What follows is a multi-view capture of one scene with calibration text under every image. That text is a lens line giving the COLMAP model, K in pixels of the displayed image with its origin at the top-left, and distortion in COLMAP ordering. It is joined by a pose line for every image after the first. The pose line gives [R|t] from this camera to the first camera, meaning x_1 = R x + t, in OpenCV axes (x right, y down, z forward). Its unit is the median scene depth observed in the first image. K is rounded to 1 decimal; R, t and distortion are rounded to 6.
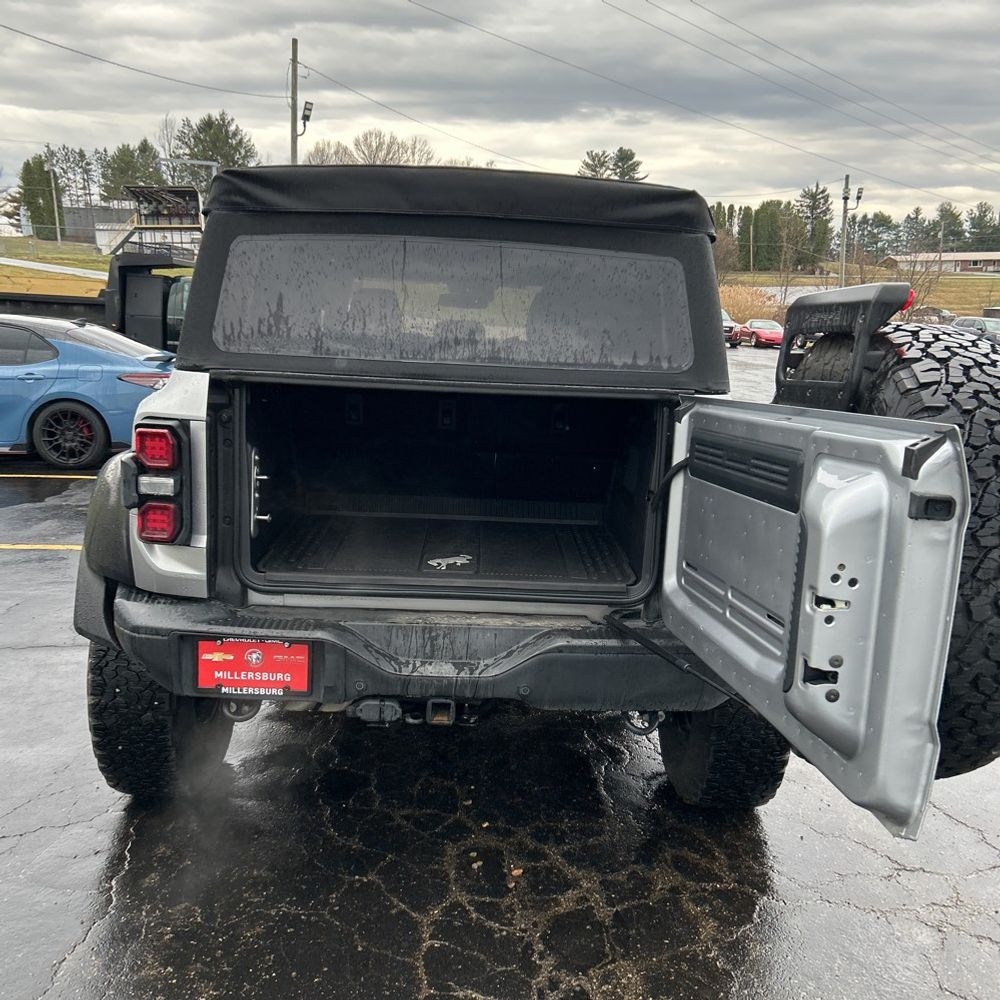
lens RADIAL K [[1009.7, 0, 486.0], [0, 1009.7, 505.8], [0, 0, 1]] dist [0.026697, 0.000000]
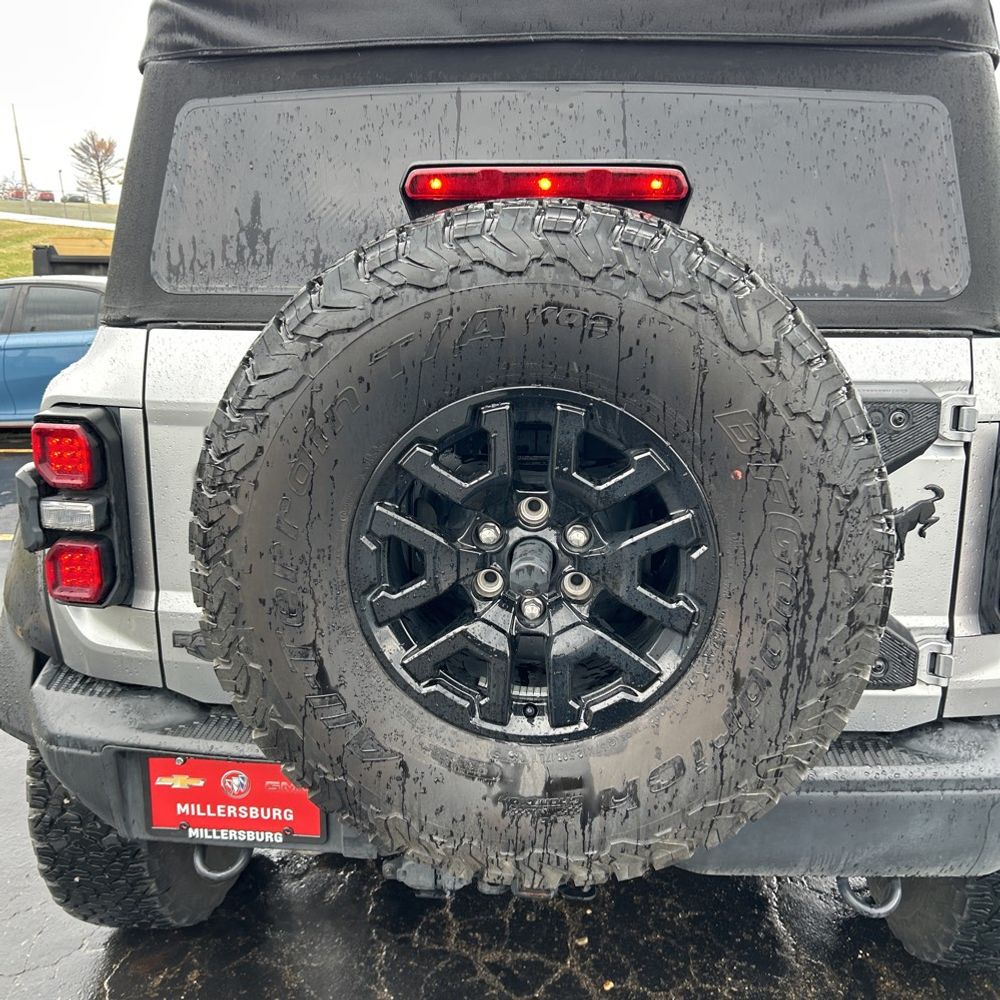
lens RADIAL K [[1009.7, 0, 489.6], [0, 1009.7, 508.1], [0, 0, 1]] dist [0.026697, 0.000000]
pose [[0.994218, -0.012740, -0.106624, -0.003322], [0.017781, 0.998762, 0.046457, -0.047028], [0.105900, -0.048084, 0.993214, 0.400153]]
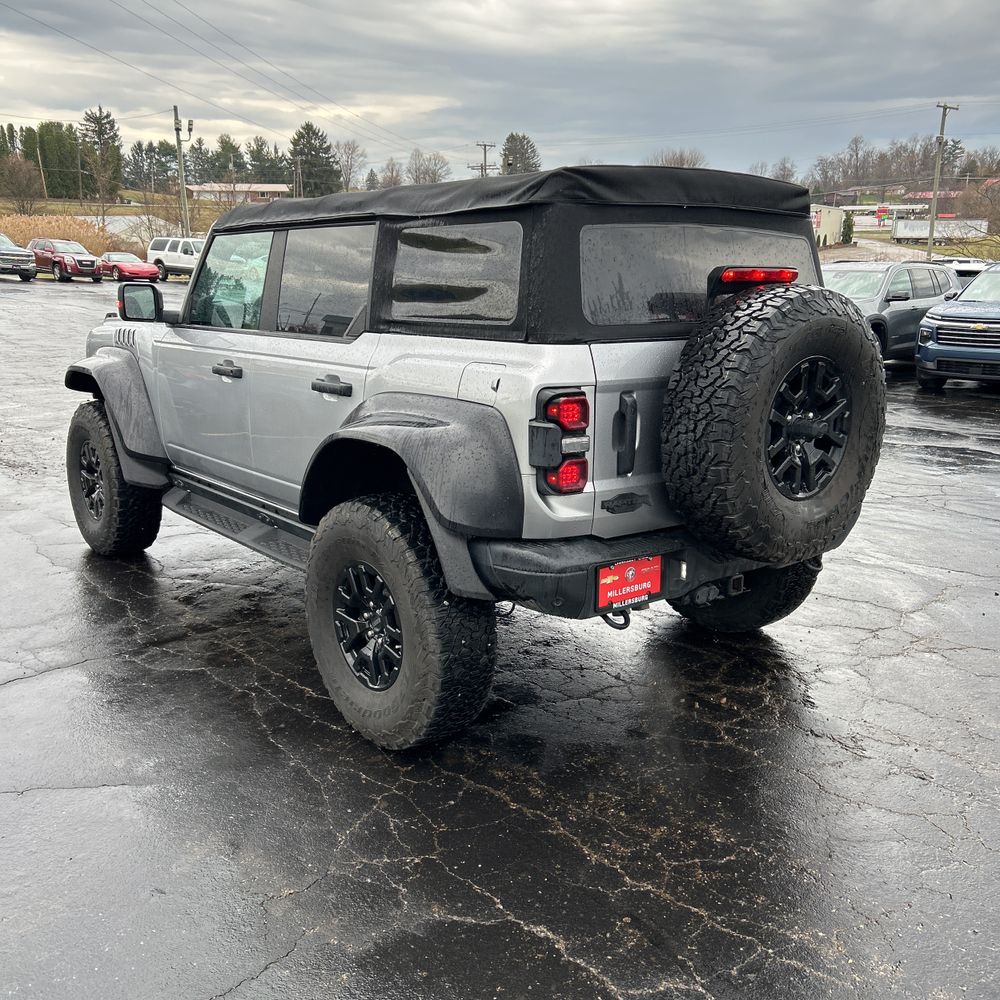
lens RADIAL K [[1009.7, 0, 481.9], [0, 1009.7, 491.4], [0, 0, 1]] dist [0.026697, 0.000000]
pose [[0.794483, -0.160070, 0.585811, -1.068091], [0.128691, 0.987106, 0.095191, -0.087945], [-0.593494, -0.000239, 0.804838, 0.124127]]
